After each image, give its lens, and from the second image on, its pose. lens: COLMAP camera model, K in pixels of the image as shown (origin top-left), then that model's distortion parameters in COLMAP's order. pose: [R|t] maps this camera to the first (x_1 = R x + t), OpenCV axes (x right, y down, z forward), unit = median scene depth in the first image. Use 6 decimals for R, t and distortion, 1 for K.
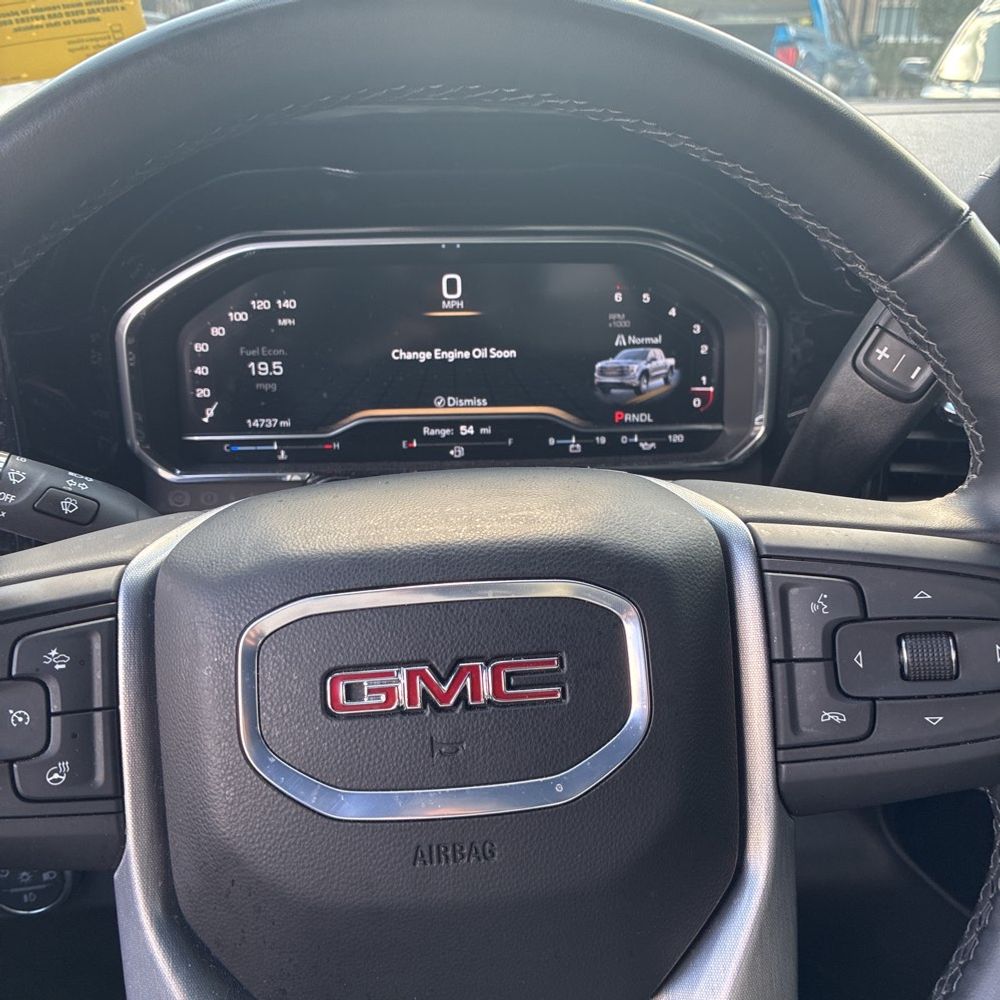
lens RADIAL K [[997.6, 0, 496.1], [0, 997.6, 496.0], [0, 0, 1]] dist [0.045731, -0.034351]
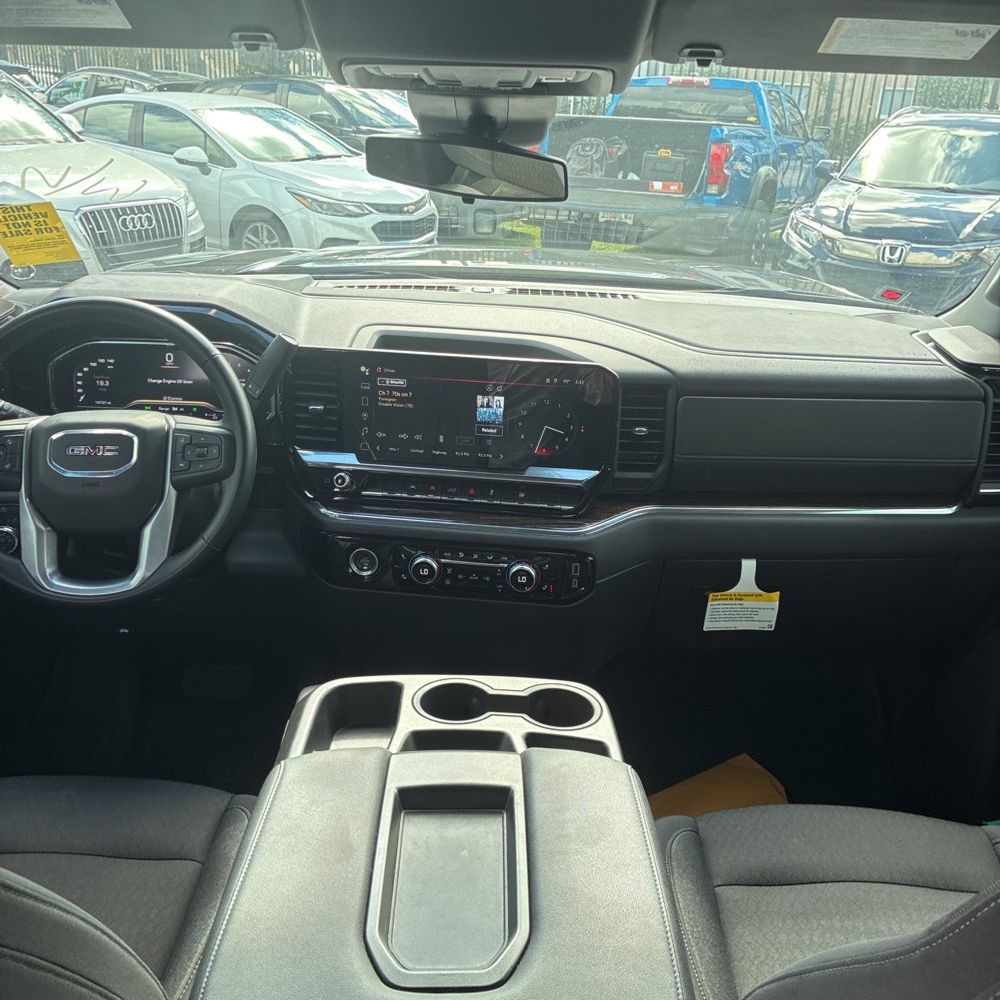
lens RADIAL K [[997.6, 0, 496.1], [0, 997.6, 496.0], [0, 0, 1]] dist [0.045731, -0.034351]
pose [[0.998129, 0.052489, -0.031357, 0.987352], [-0.053652, 0.997856, -0.037485, 0.237651], [0.029323, 0.039097, 0.998805, -1.788897]]
